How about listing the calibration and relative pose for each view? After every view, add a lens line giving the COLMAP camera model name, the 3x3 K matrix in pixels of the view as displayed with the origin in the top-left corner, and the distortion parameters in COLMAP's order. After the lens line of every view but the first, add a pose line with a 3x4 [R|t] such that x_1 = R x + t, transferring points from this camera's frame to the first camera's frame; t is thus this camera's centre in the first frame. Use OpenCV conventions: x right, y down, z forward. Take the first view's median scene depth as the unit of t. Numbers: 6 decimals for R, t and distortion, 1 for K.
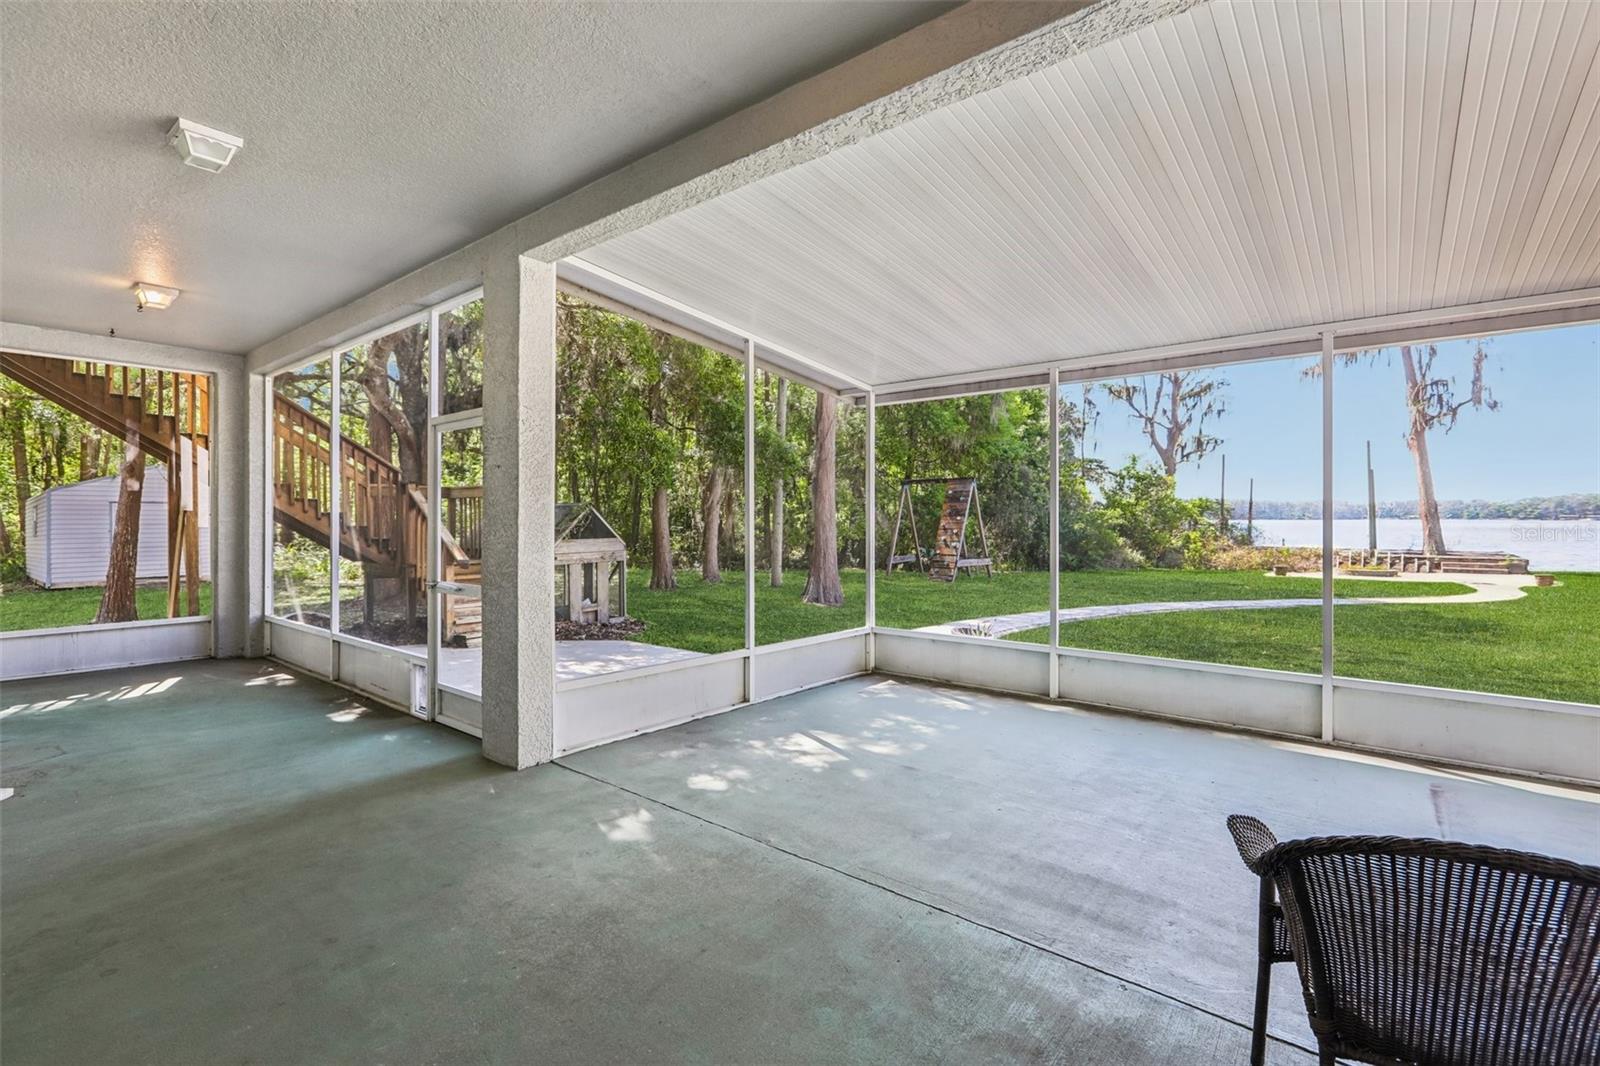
lens RADIAL K [[734.6, 0, 809.1], [0, 734.6, 526.3], [0, 0, 1]] dist [-0.003607, 0.001779]
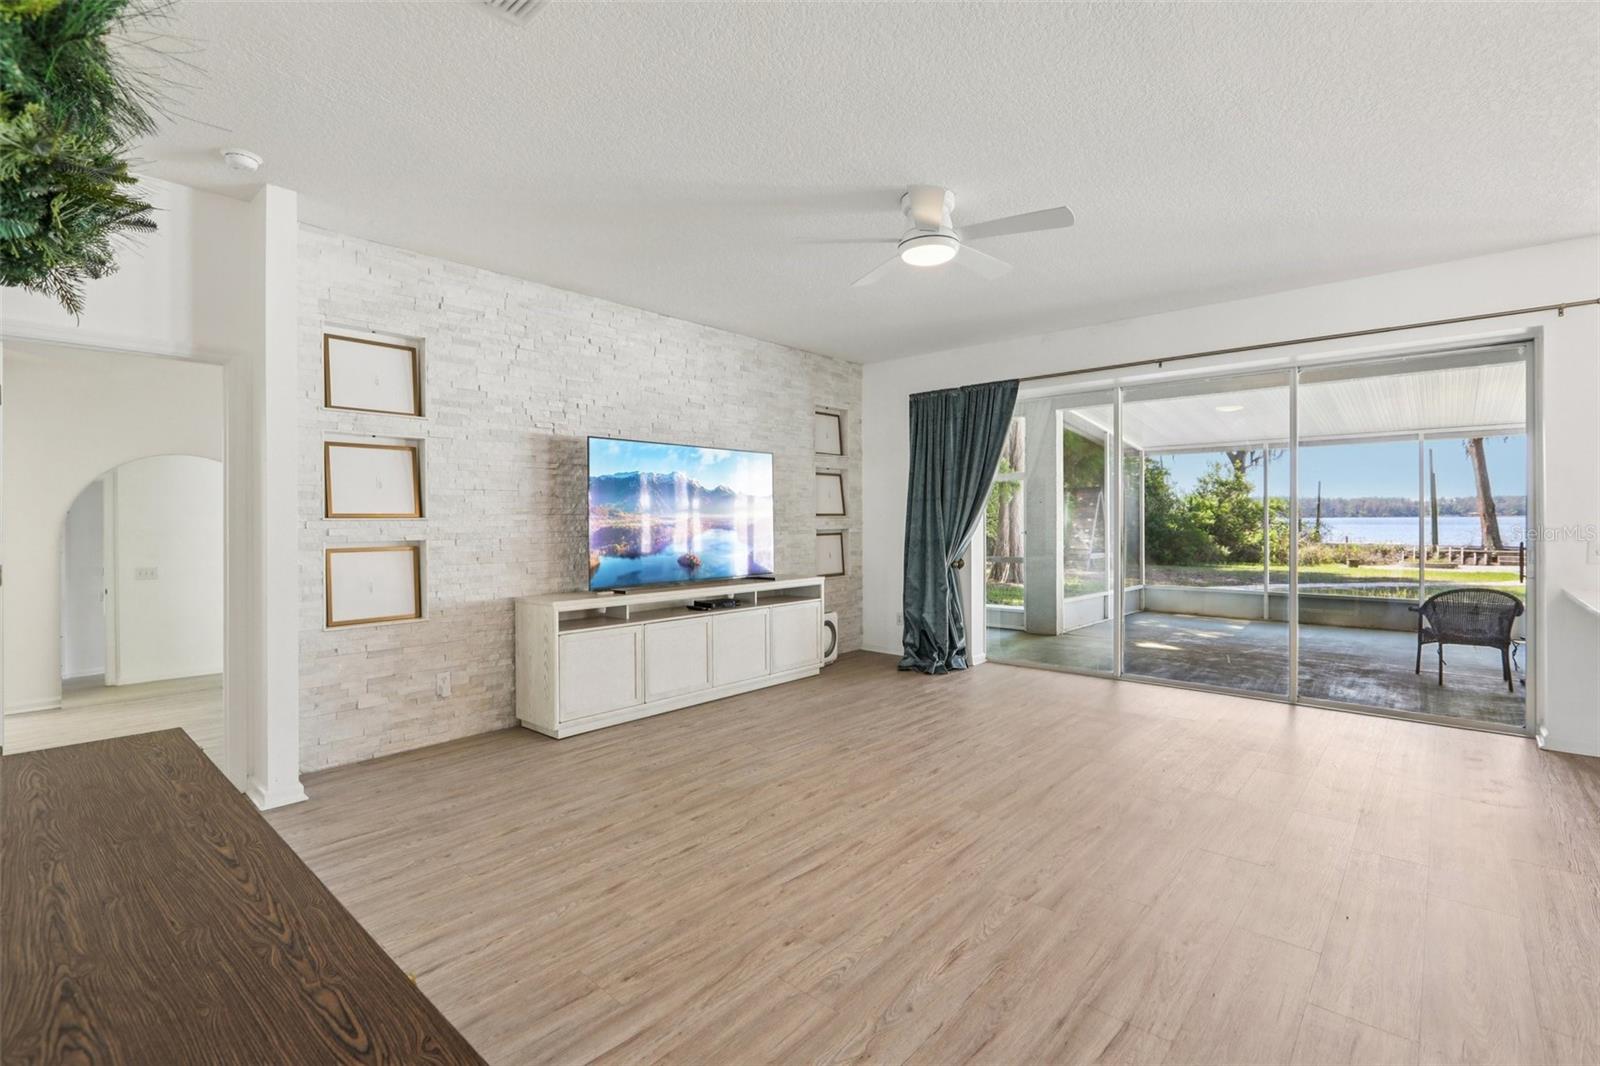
lens RADIAL K [[734.6, 0, 800.8], [0, 734.6, 526.5], [0, 0, 1]] dist [-0.003607, 0.001779]
pose [[0.998467, -0.003301, -0.055260, -0.155782], [0.003384, 0.999993, 0.001406, -0.002358], [0.055255, -0.001591, 0.998471, -0.196116]]
